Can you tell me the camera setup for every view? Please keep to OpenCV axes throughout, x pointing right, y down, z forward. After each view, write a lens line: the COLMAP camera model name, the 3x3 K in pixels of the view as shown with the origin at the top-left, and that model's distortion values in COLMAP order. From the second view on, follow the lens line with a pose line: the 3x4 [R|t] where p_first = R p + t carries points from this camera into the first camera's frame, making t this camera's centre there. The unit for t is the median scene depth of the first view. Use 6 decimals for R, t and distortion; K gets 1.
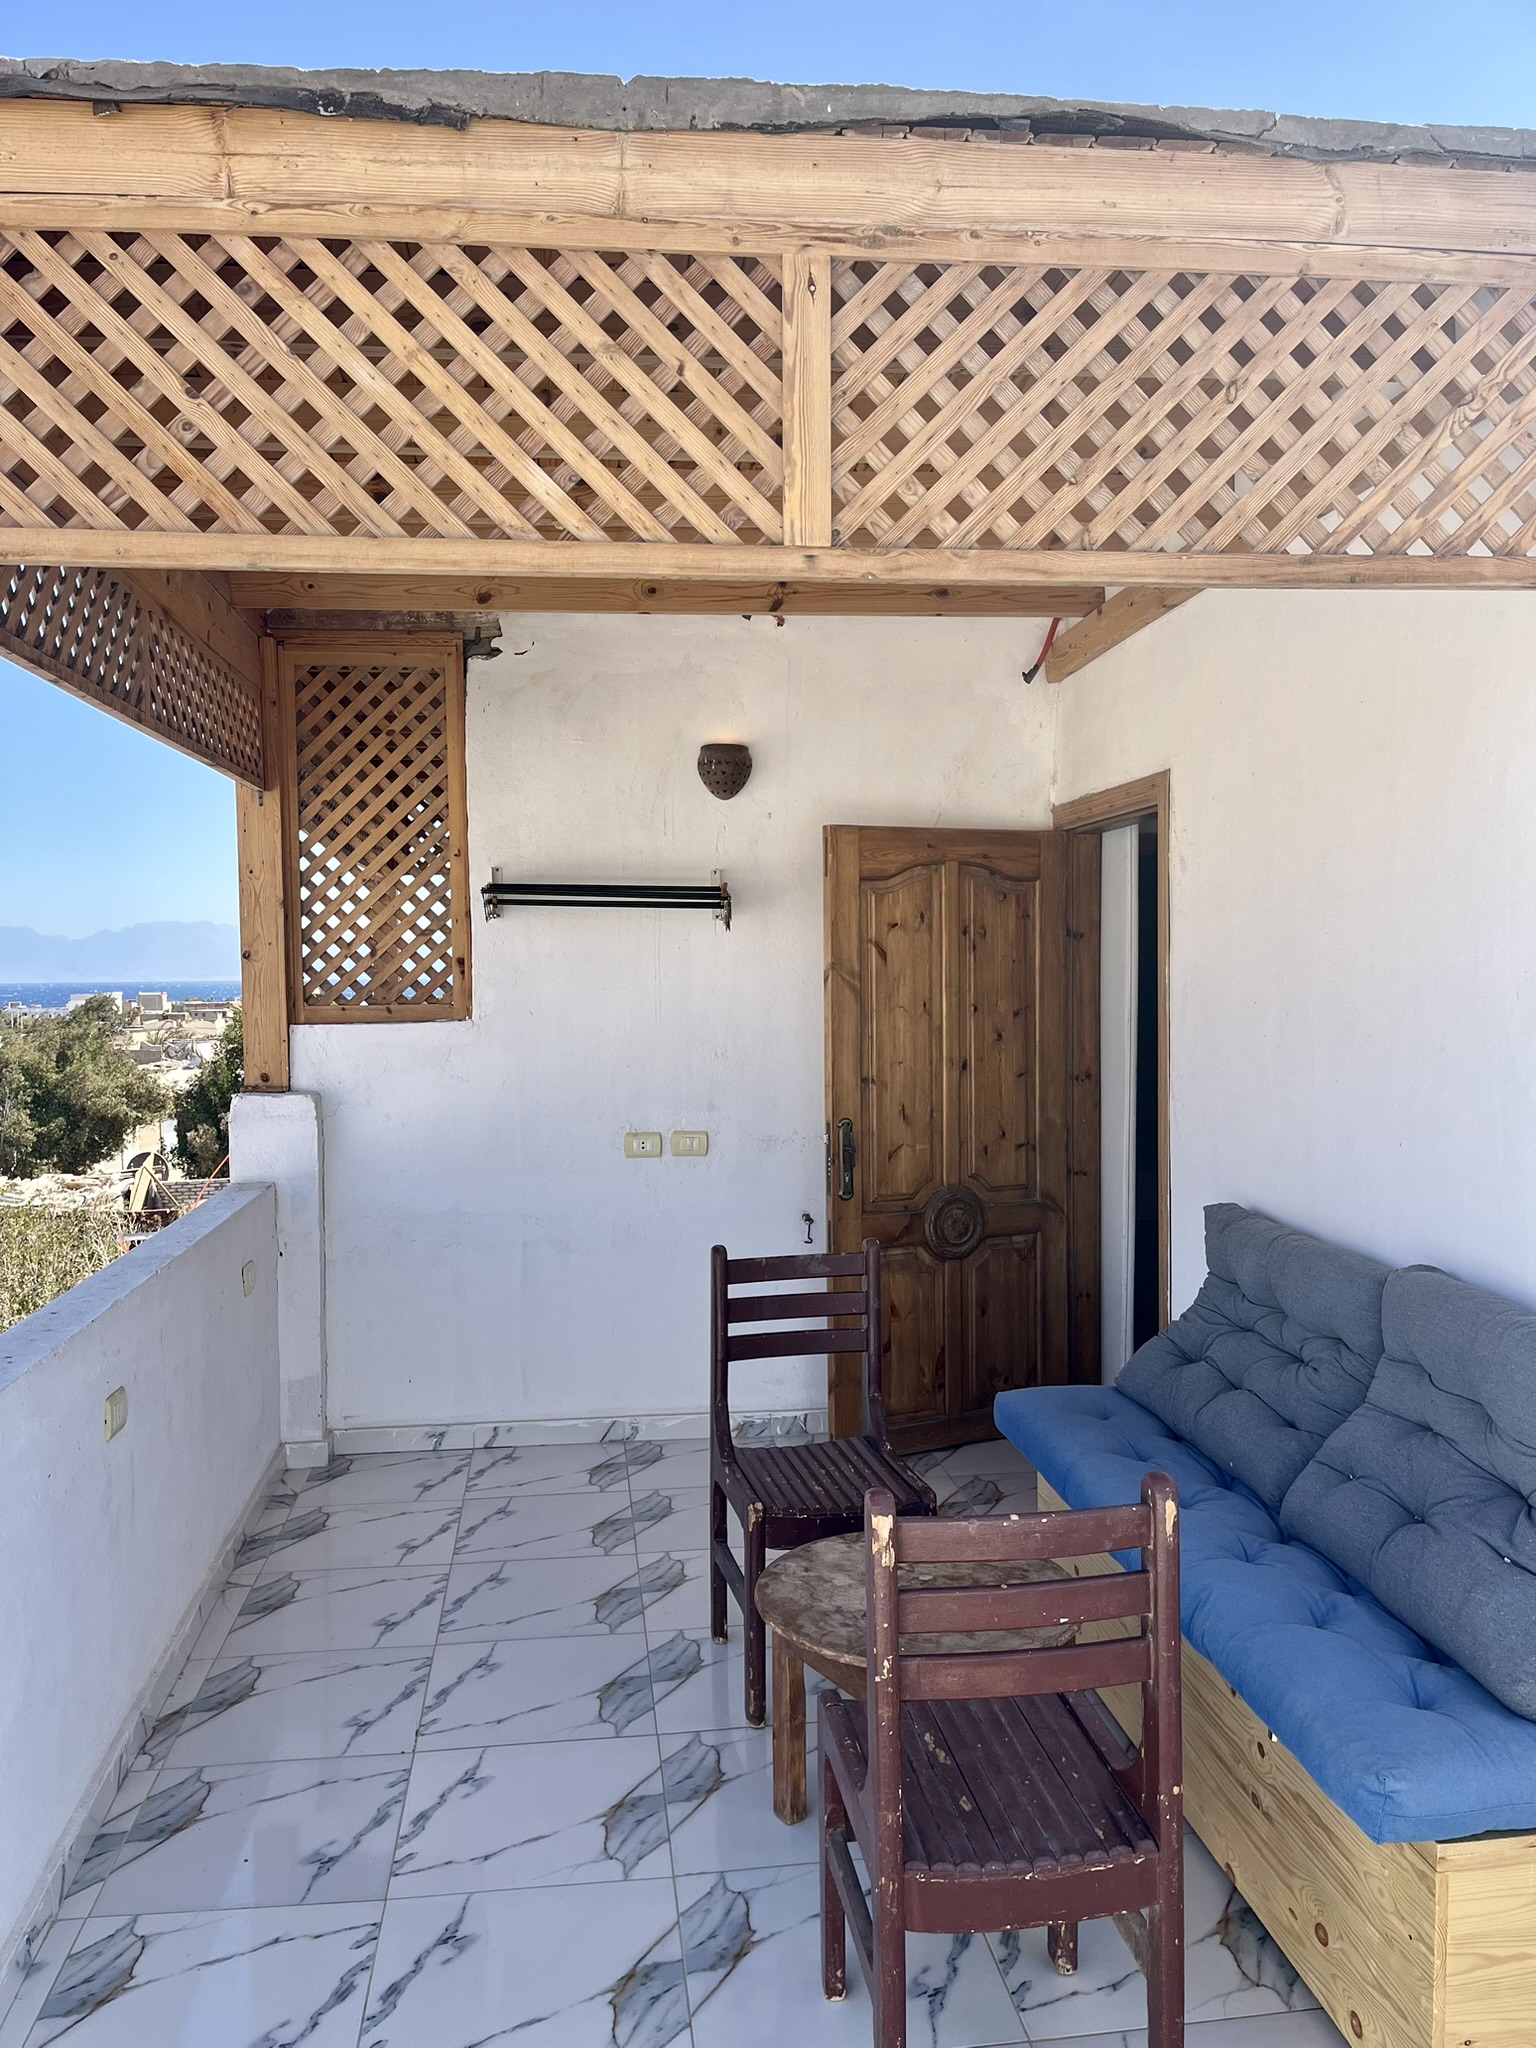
lens RADIAL K [[1562.8, 0, 756.7], [0, 1562.8, 1025.8], [0, 0, 1]] dist [0.067716, -0.085445]
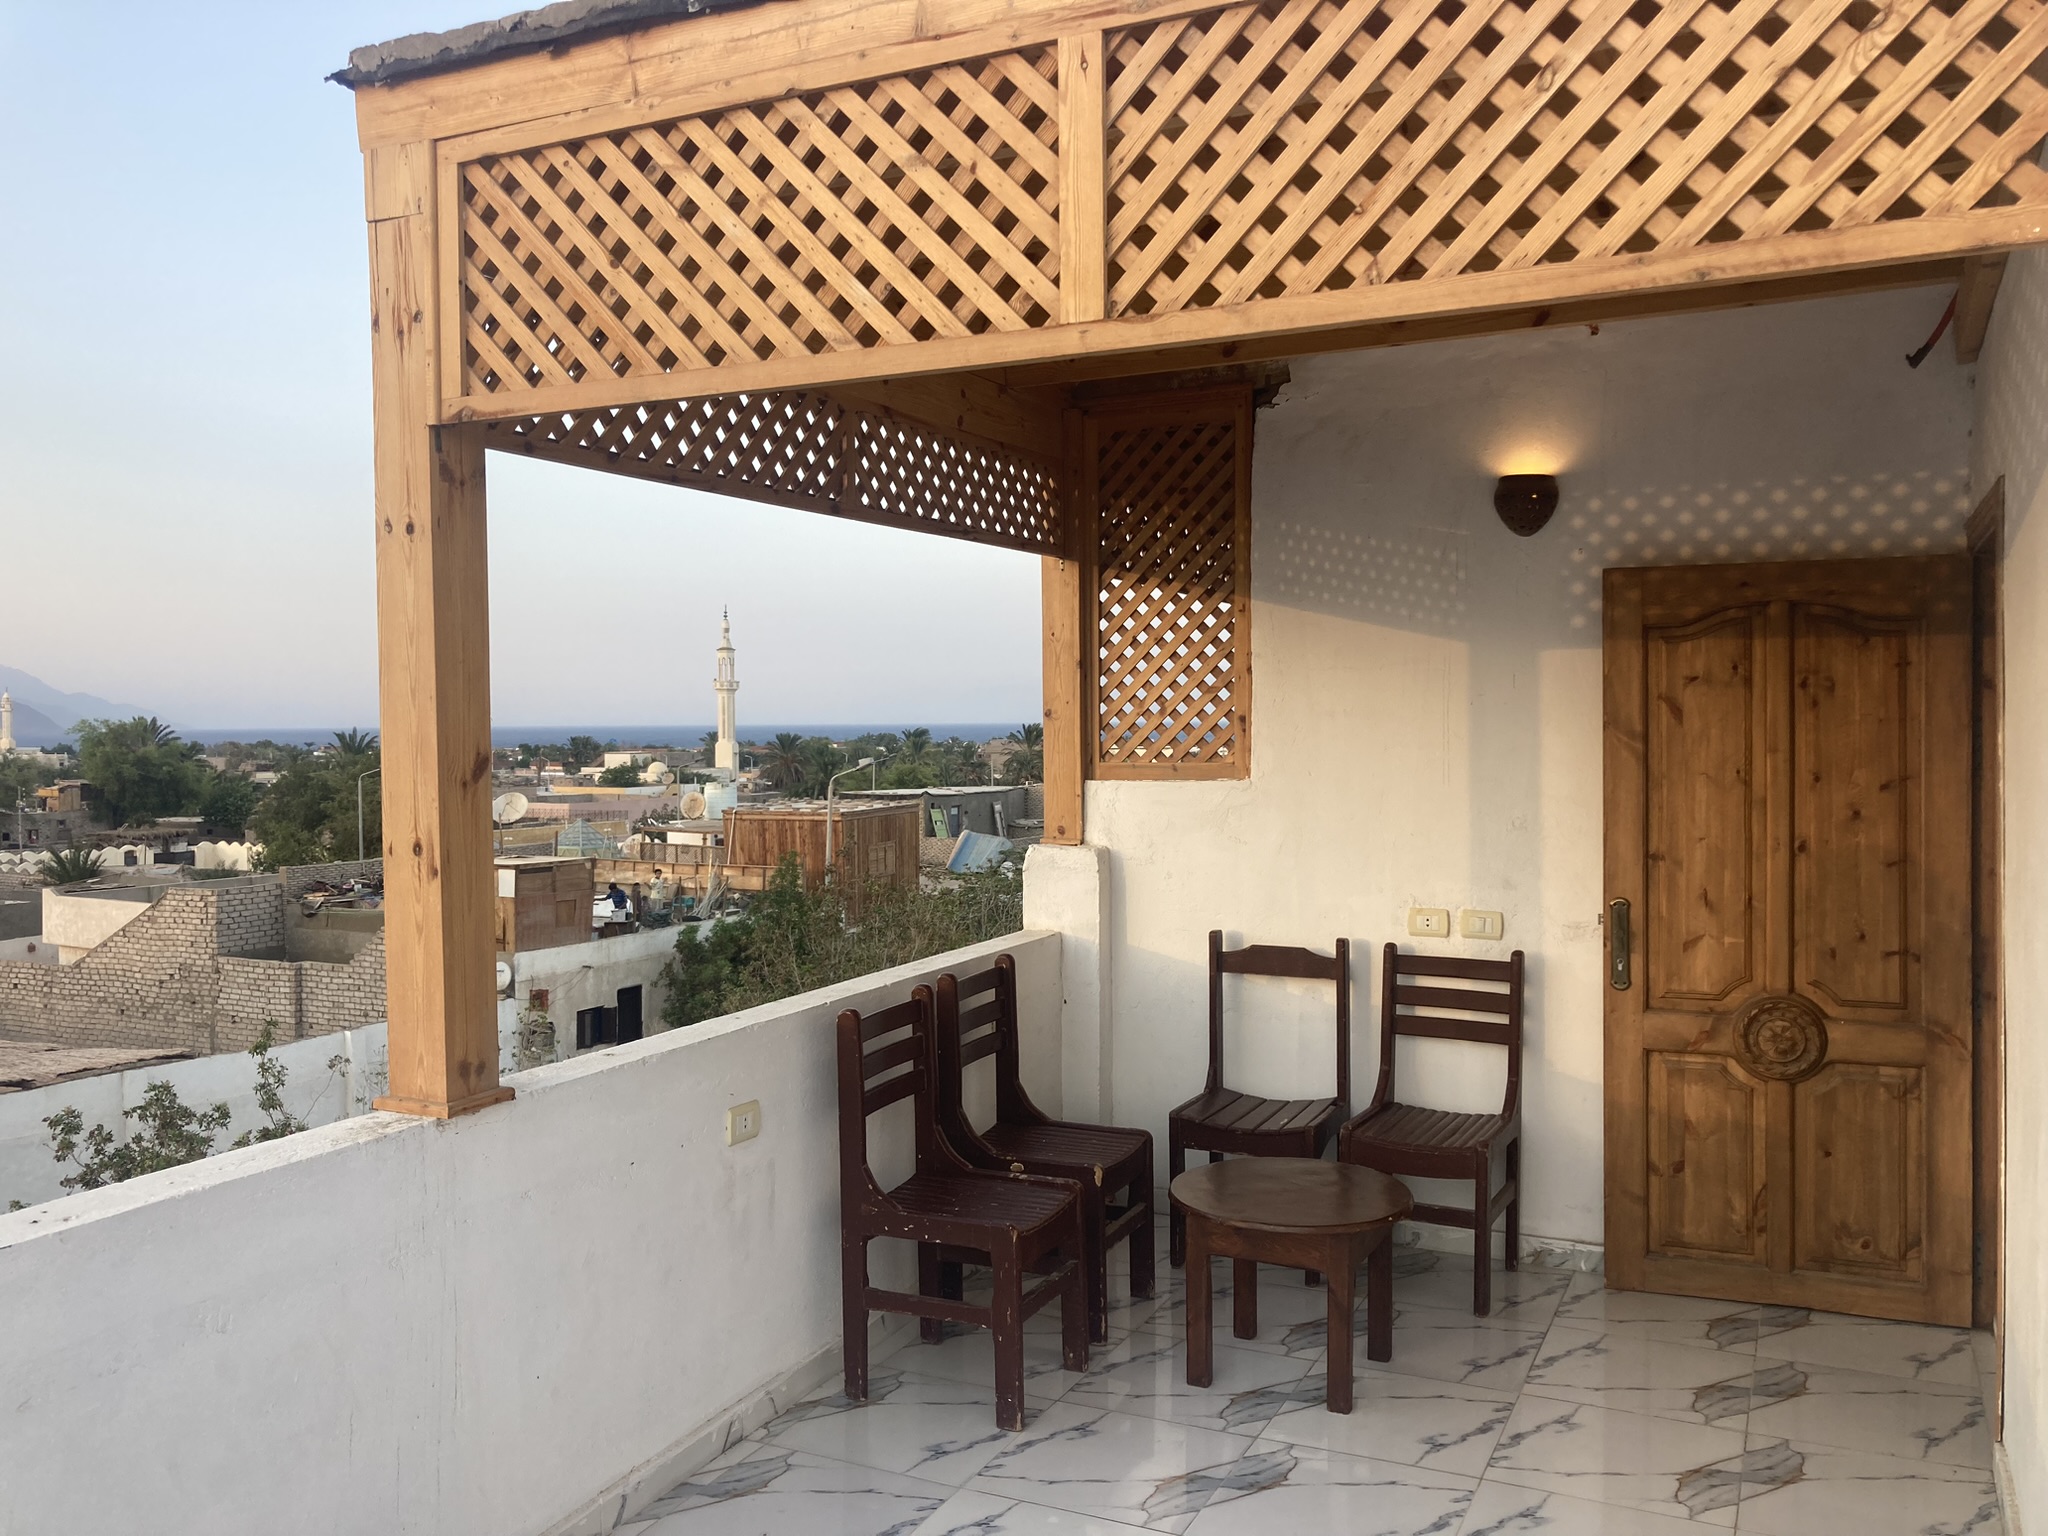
lens RADIAL K [[1693.5, 0, 1004.7], [0, 1693.5, 726.0], [0, 0, 1]] dist [0.032382, -0.028946]
pose [[0.837223, 0.004904, -0.546840, 0.361707], [-0.019090, 0.999612, -0.020263, -0.017642], [0.546529, 0.027404, 0.836992, 0.055015]]
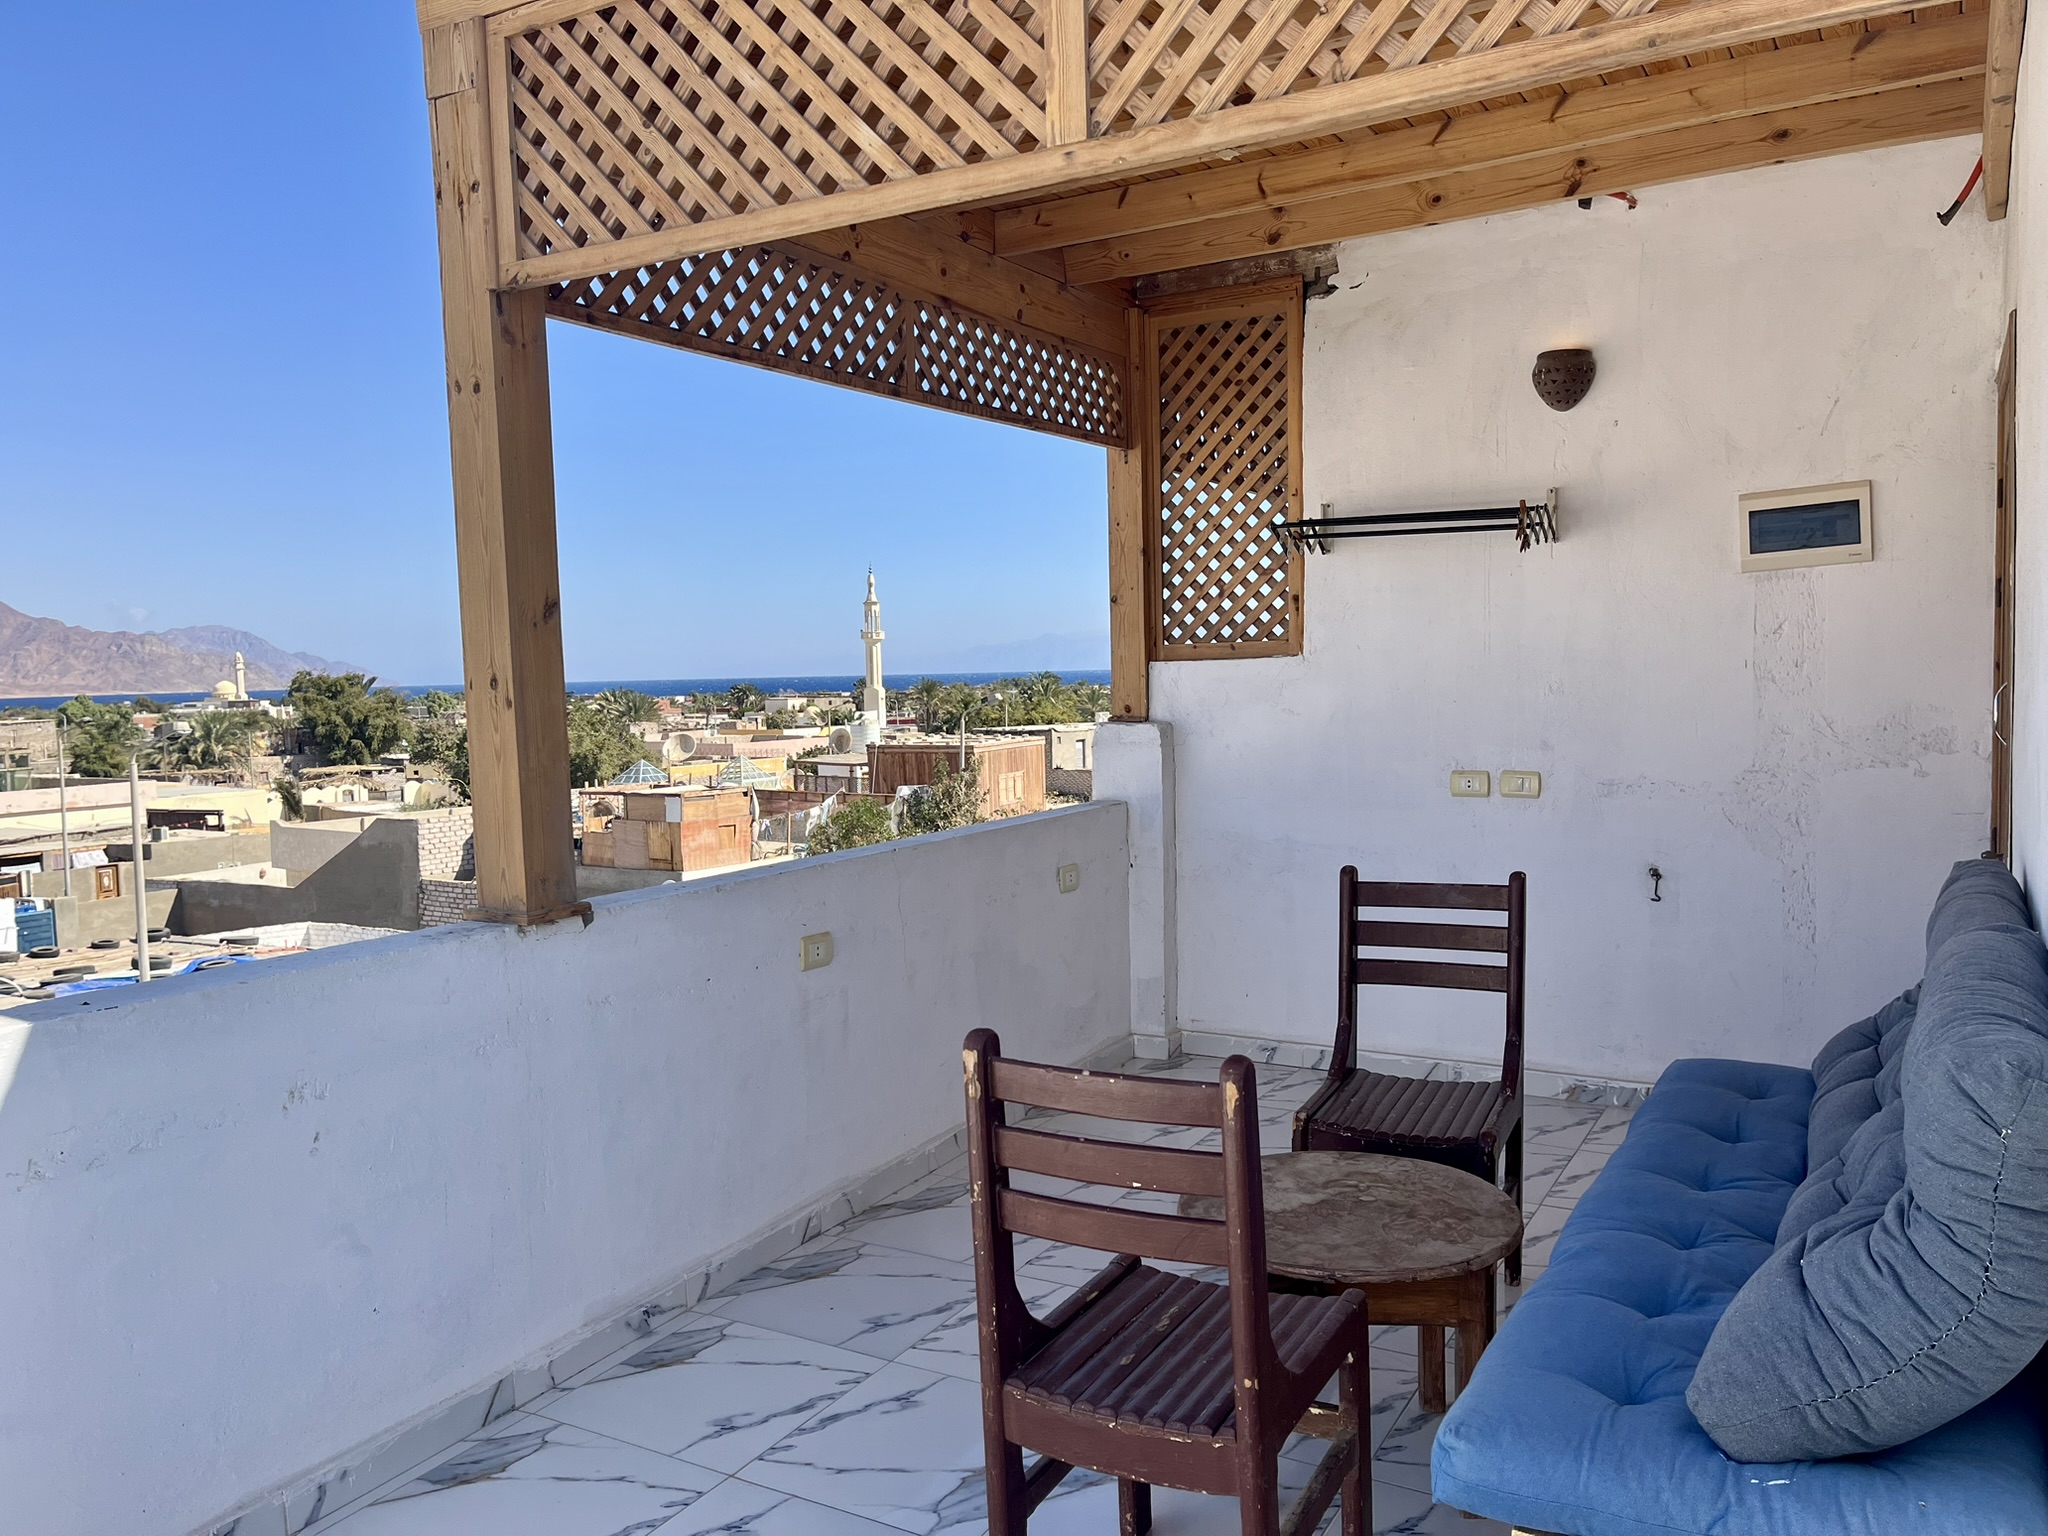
lens RADIAL K [[1562.8, 0, 1017.7], [0, 1562.8, 759.4], [0, 0, 1]] dist [0.067716, -0.085445]
pose [[0.795333, 0.027514, -0.605547, 0.405177], [-0.006433, 0.999296, 0.036955, 0.038694], [0.606138, -0.025496, 0.794951, 0.091523]]
